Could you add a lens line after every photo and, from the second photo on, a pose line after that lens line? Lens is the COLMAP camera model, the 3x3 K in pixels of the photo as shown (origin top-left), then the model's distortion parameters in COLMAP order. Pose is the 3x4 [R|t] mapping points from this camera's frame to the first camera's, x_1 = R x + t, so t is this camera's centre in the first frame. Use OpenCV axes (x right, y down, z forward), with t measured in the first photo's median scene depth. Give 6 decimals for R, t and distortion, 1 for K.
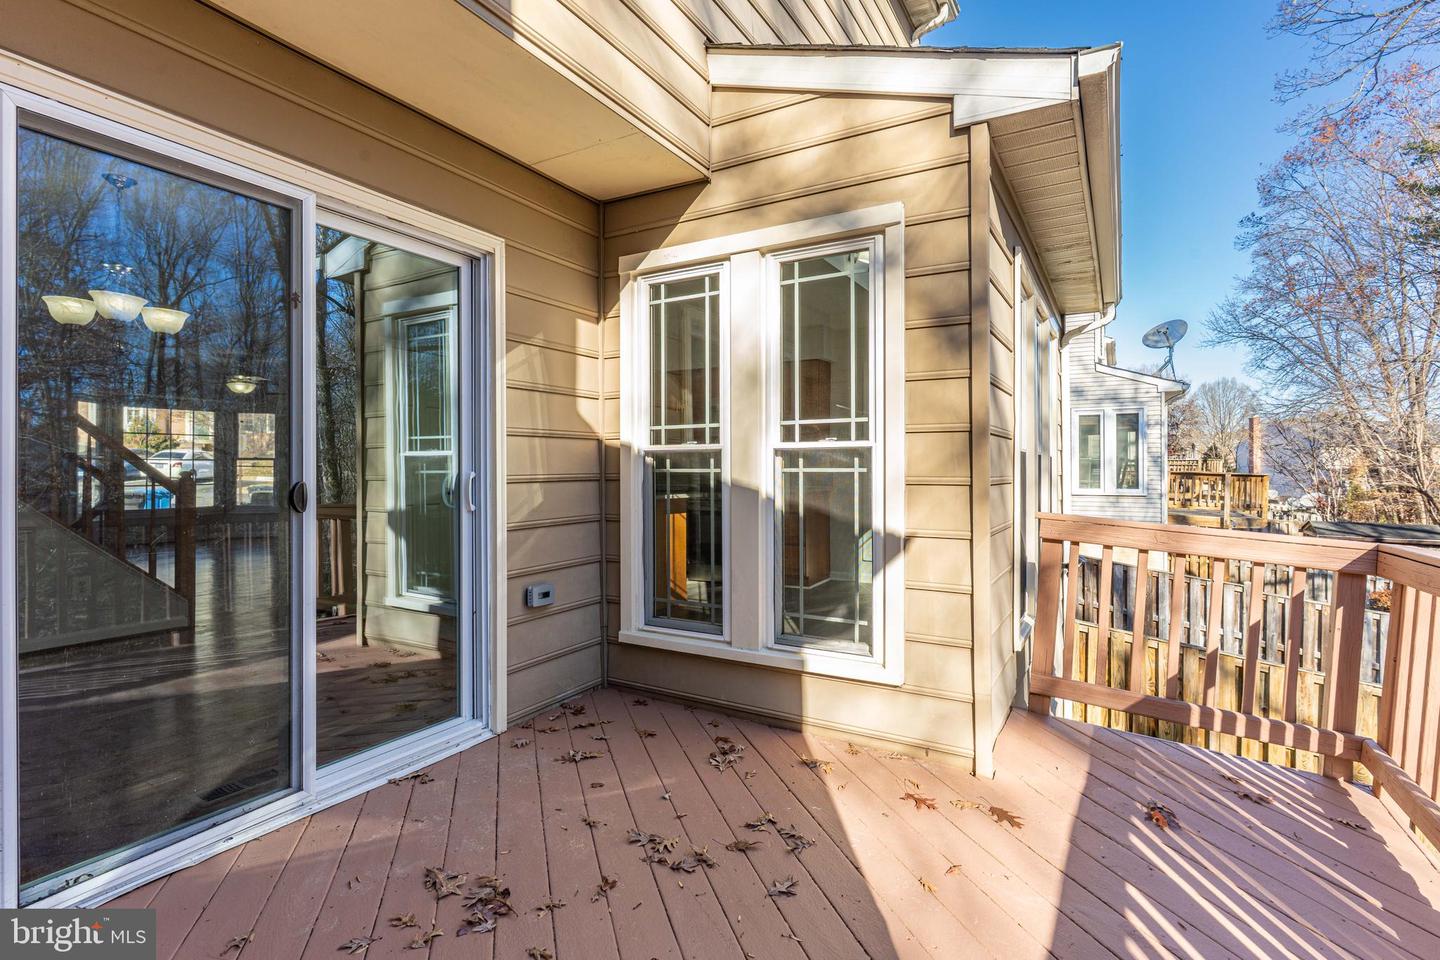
lens RADIAL K [[692.7, 0, 720.6], [0, 692.7, 470.7], [0, 0, 1]] dist [0.002822, -0.001459]
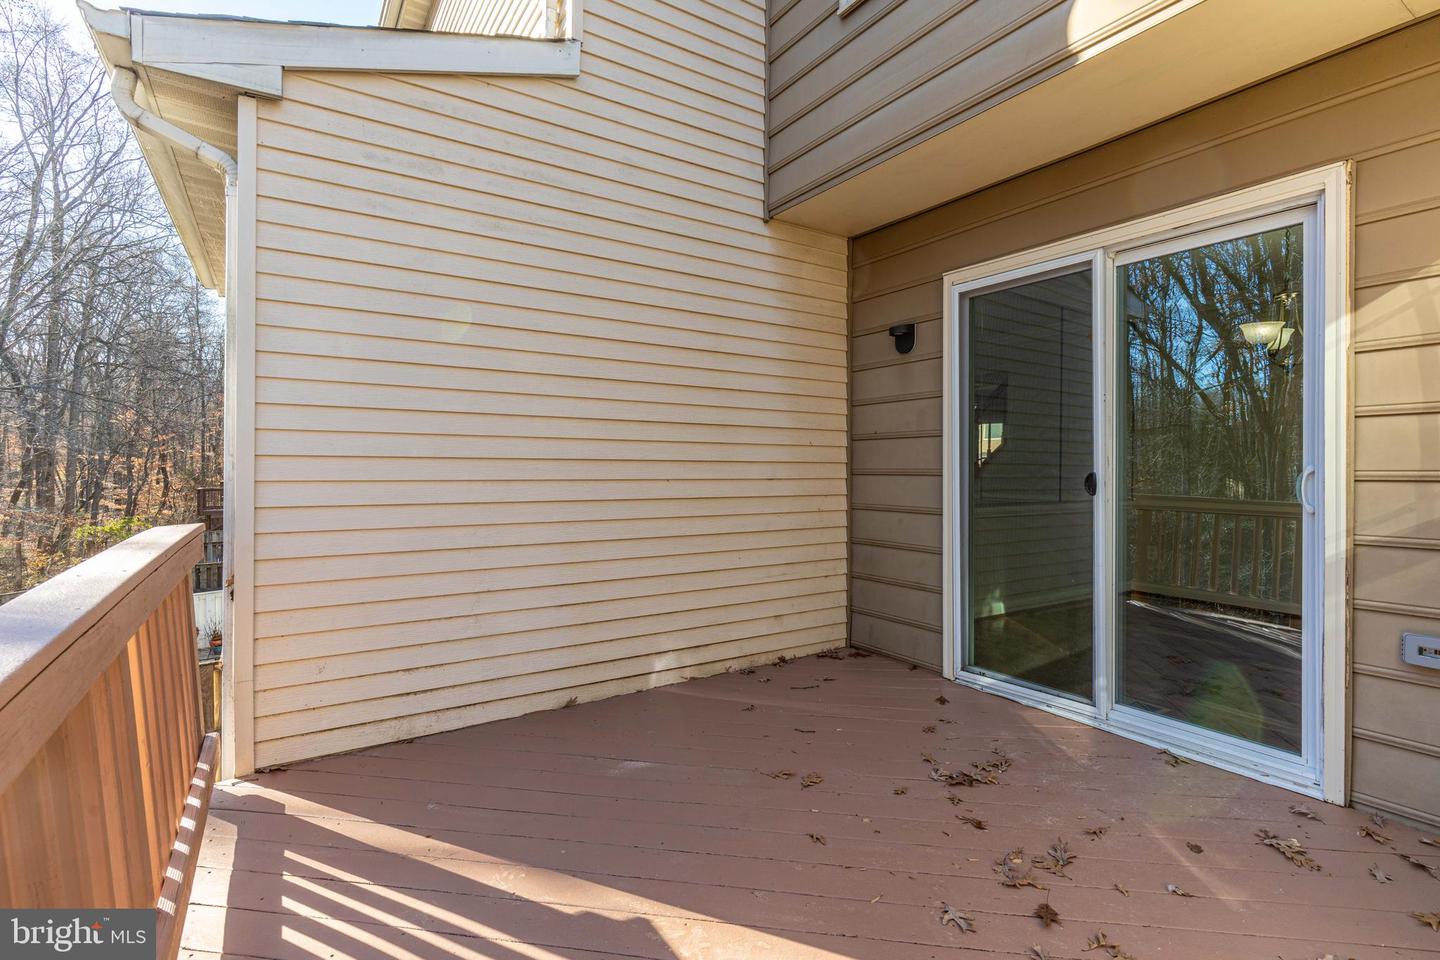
lens RADIAL K [[692.7, 0, 722.0], [0, 692.7, 477.1], [0, 0, 1]] dist [0.002822, -0.001459]
pose [[-0.456108, 0.016773, -0.889766, 0.866013], [-0.000946, 0.999813, 0.019332, 0.000208], [0.889924, 0.009660, -0.456007, 0.945875]]
